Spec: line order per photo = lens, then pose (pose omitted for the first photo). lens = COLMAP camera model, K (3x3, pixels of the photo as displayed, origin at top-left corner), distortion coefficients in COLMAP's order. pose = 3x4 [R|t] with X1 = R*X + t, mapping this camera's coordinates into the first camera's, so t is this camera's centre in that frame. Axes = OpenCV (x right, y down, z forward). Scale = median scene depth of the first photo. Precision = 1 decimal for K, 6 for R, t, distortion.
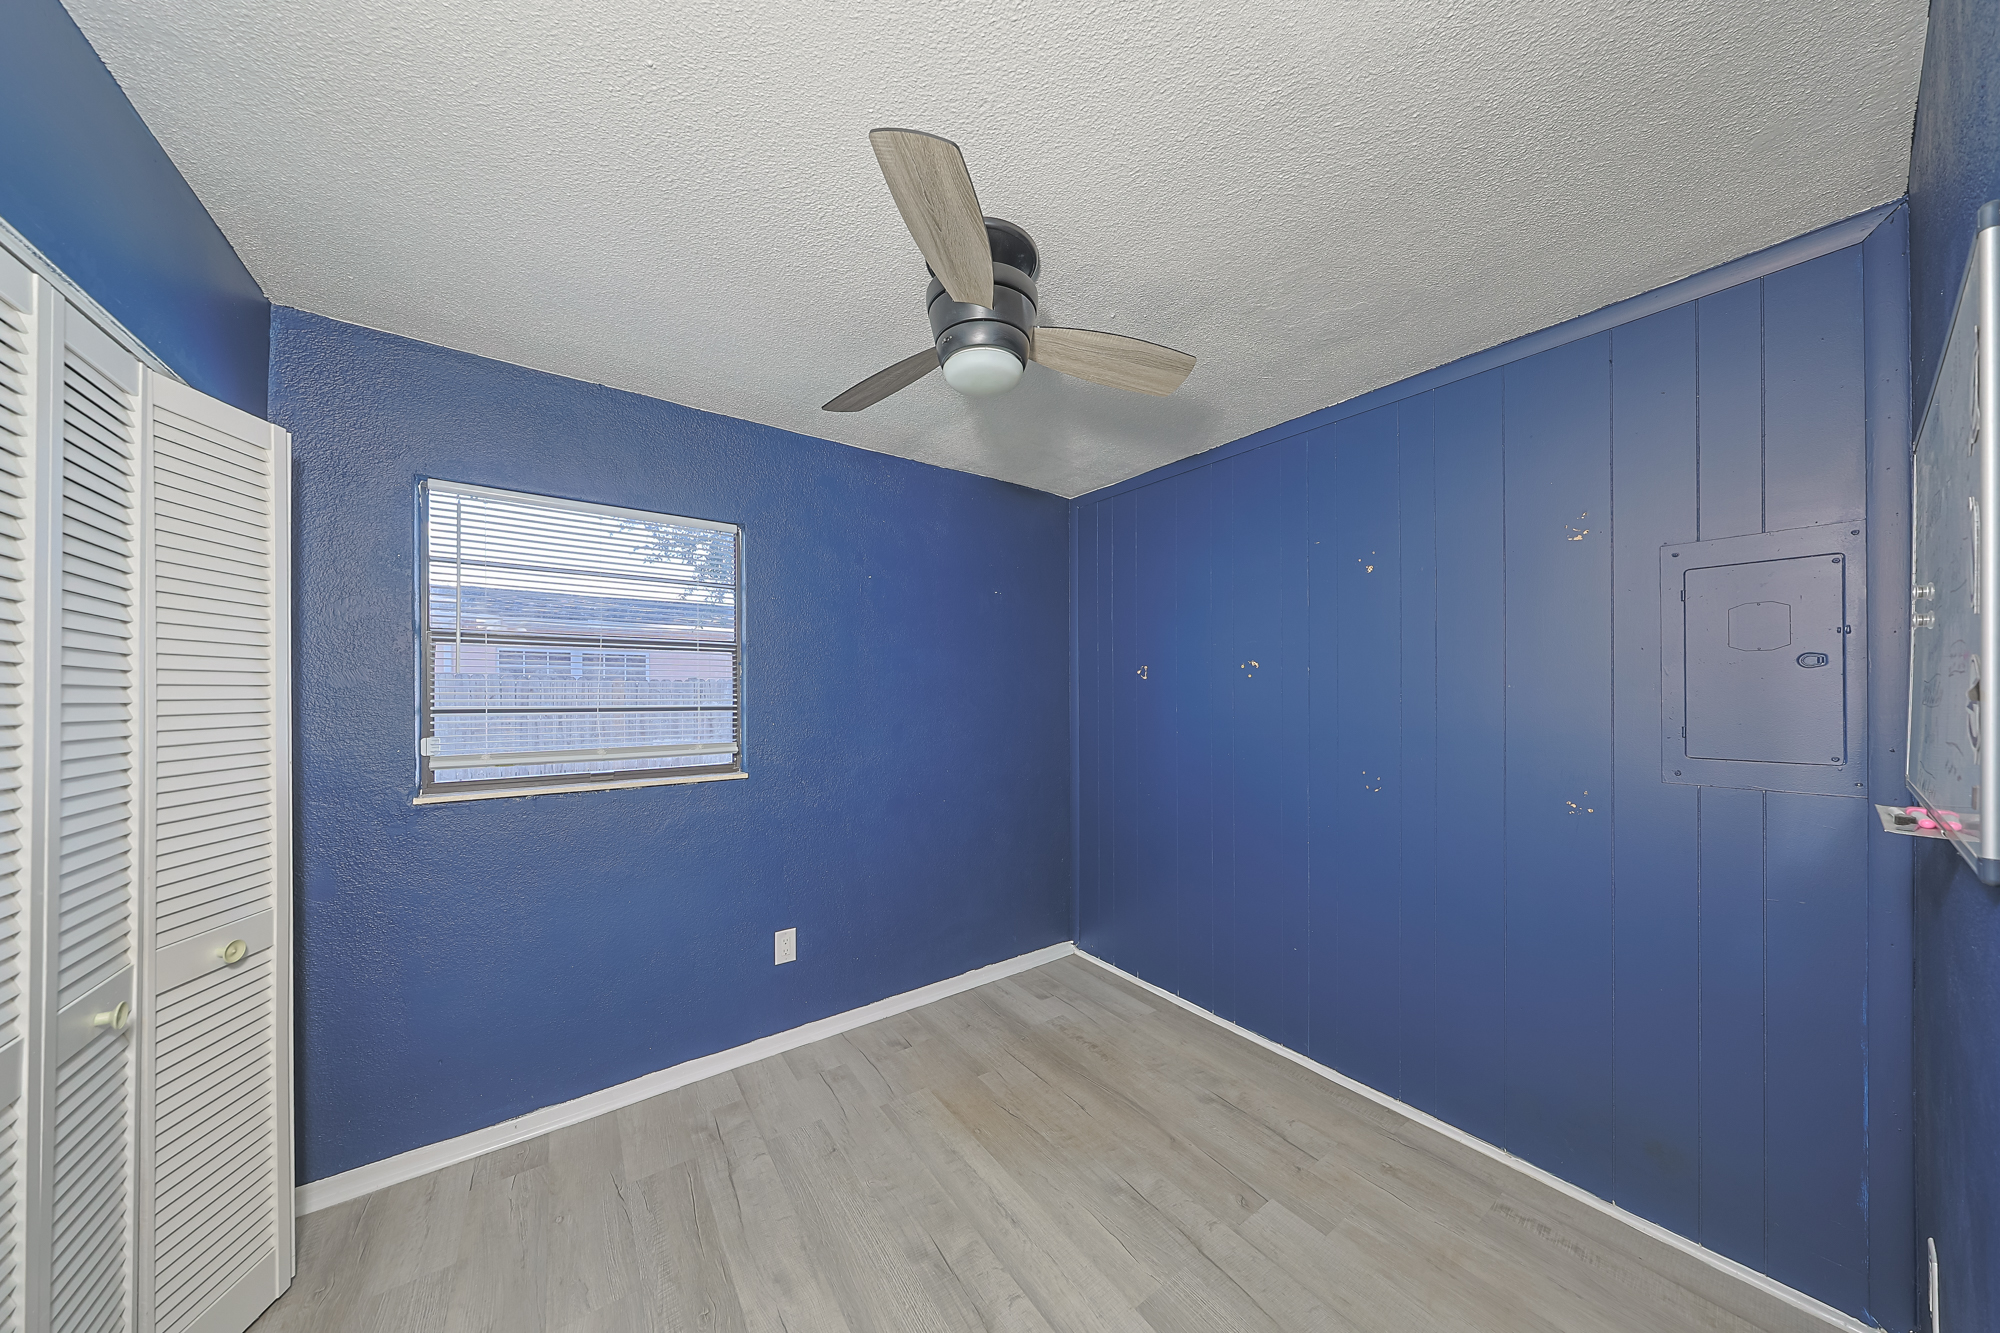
lens RADIAL K [[629.4, 0, 1059.8], [0, 629.4, 697.9], [0, 0, 1]] dist [-0.001535, -0.000133]
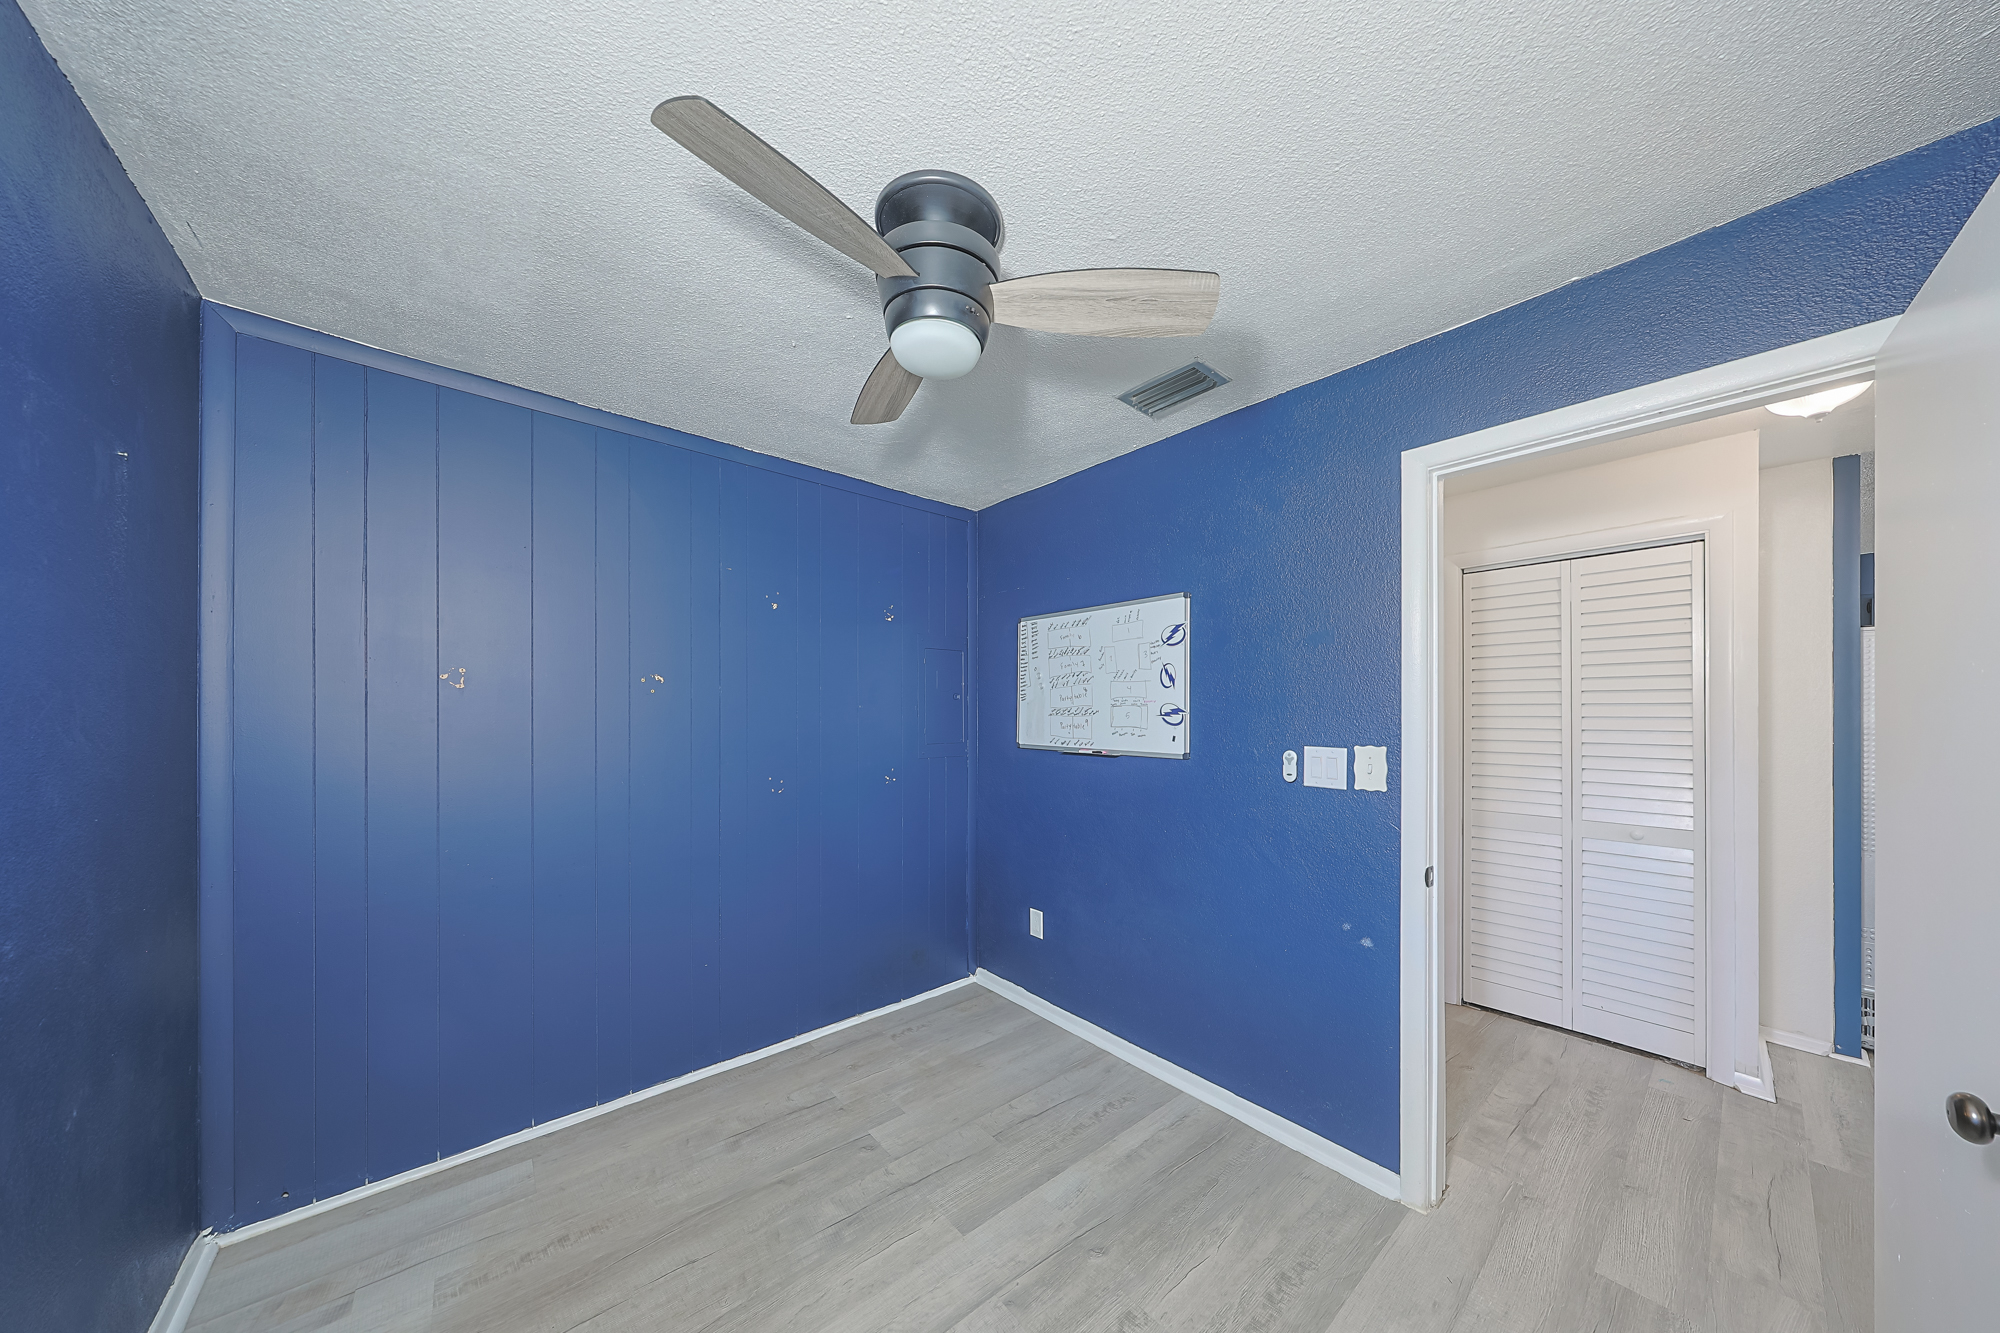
lens RADIAL K [[614.4, 0, 961.5], [0, 614.4, 710.0], [0, 0, 1]] dist [-0.000744, -0.000030]
pose [[0.011746, 0.001659, 0.999930, -0.814734], [0.002734, 0.999995, -0.001691, -0.007476], [-0.999927, 0.002754, 0.011741, 0.782290]]
